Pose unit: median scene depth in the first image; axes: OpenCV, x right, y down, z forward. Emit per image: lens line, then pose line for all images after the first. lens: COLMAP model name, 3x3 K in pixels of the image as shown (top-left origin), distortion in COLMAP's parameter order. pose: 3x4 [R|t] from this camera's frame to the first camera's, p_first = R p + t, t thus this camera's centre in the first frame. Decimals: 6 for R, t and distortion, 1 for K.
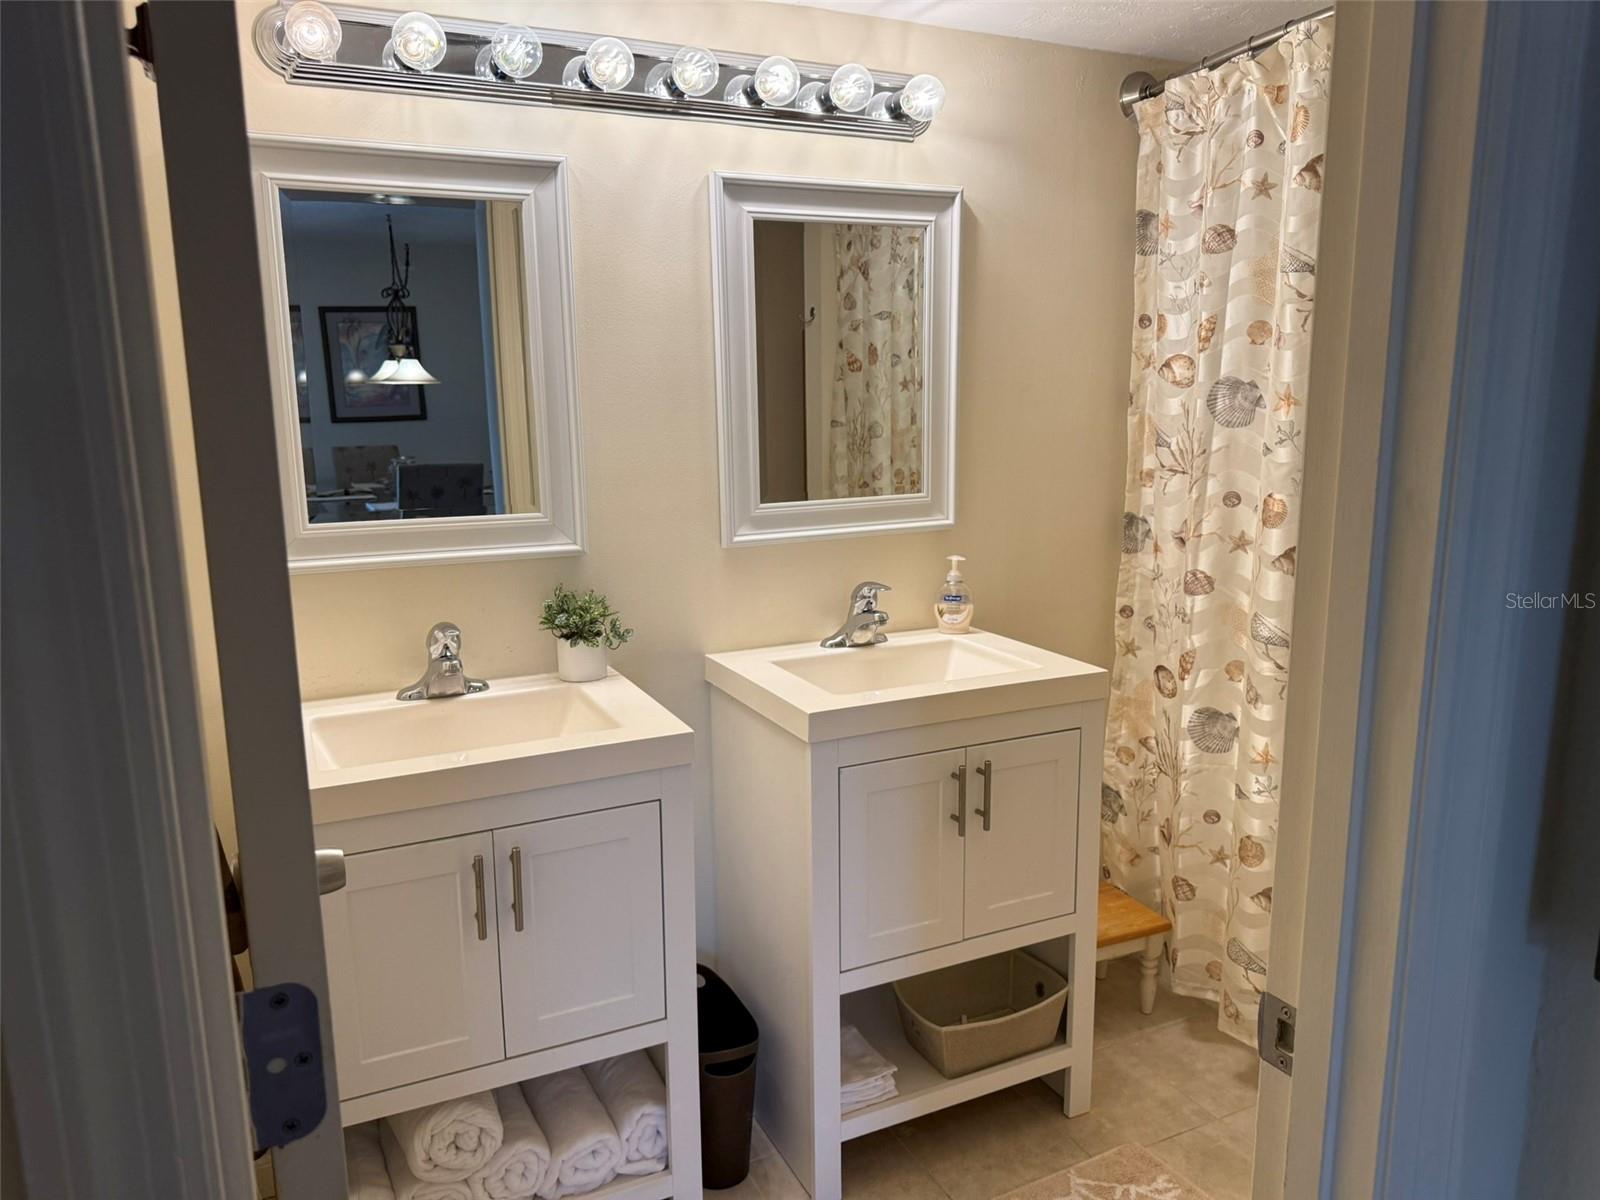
lens RADIAL K [[1120.6, 0, 807.5], [0, 1120.6, 595.5], [0, 0, 1]] dist [0.140041, -0.251567]
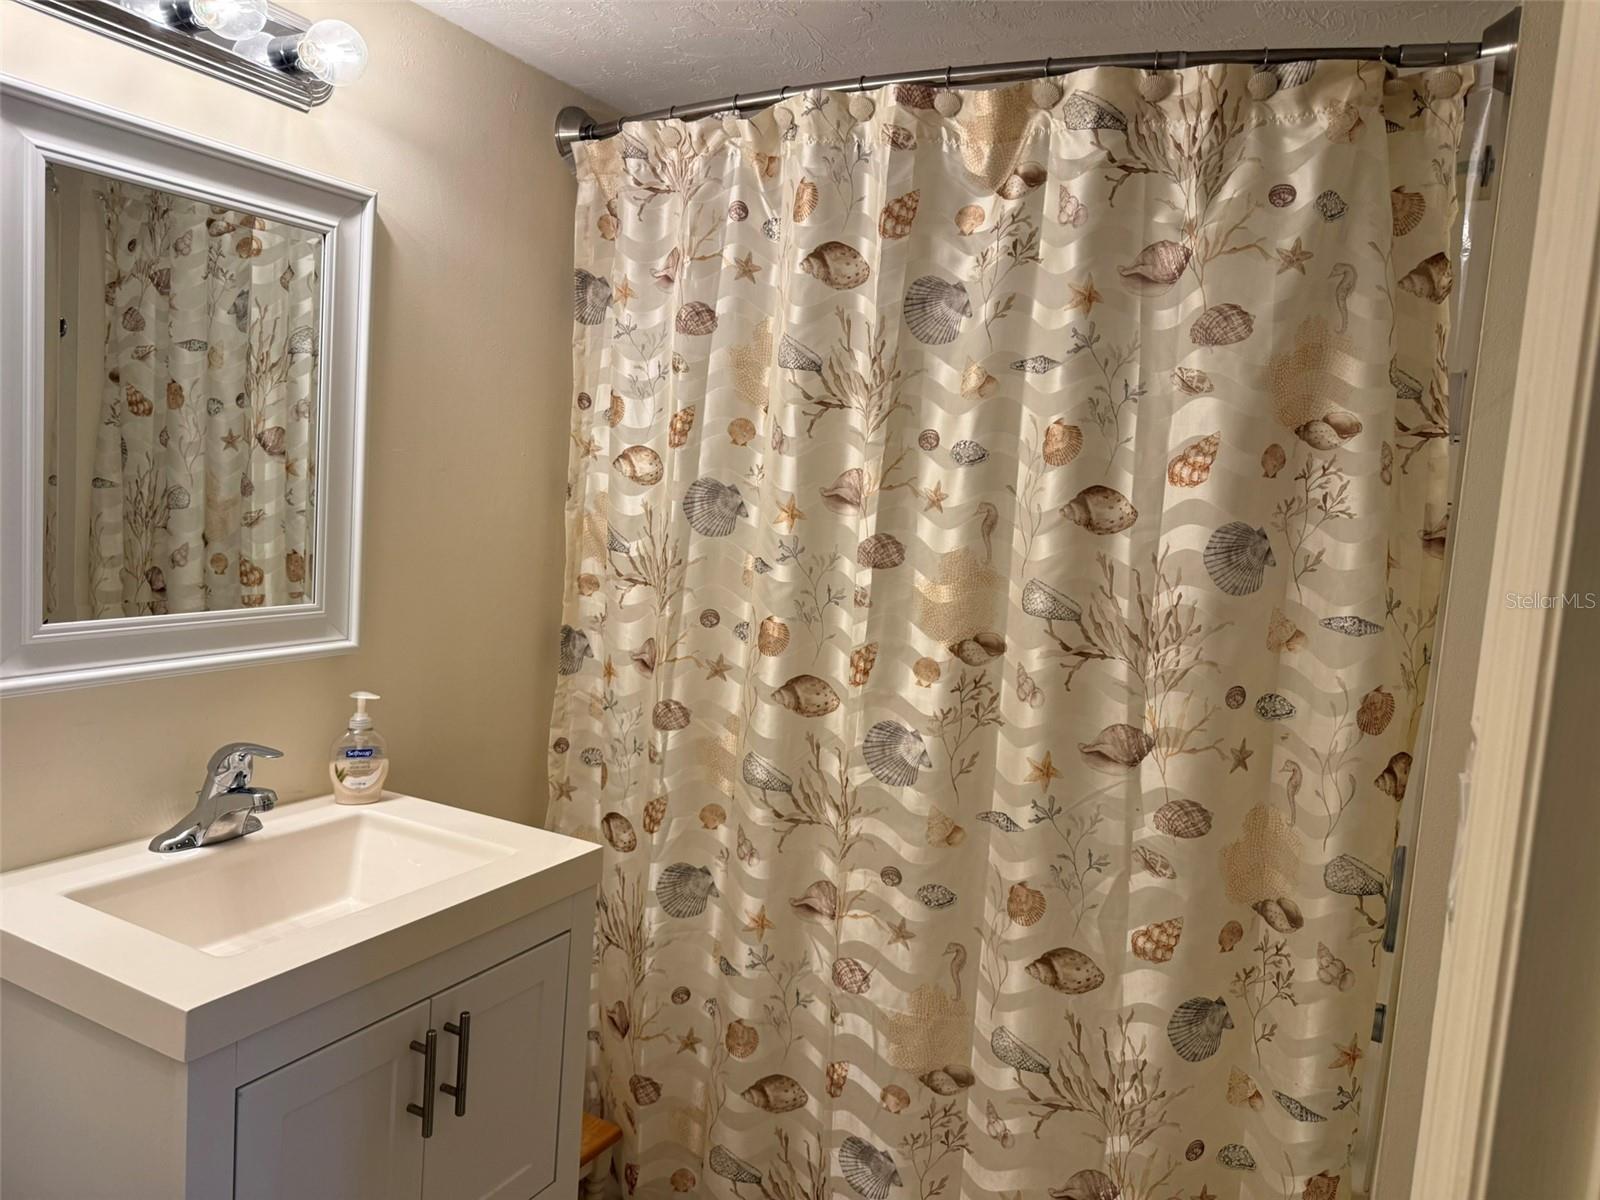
lens RADIAL K [[1120.6, 0, 807.5], [0, 1120.6, 595.5], [0, 0, 1]] dist [0.140041, -0.251567]
pose [[0.804790, 0.013762, 0.593400, -0.069733], [0.023946, 0.998164, -0.055626, -0.049681], [-0.593076, 0.058977, 0.802984, 0.254666]]
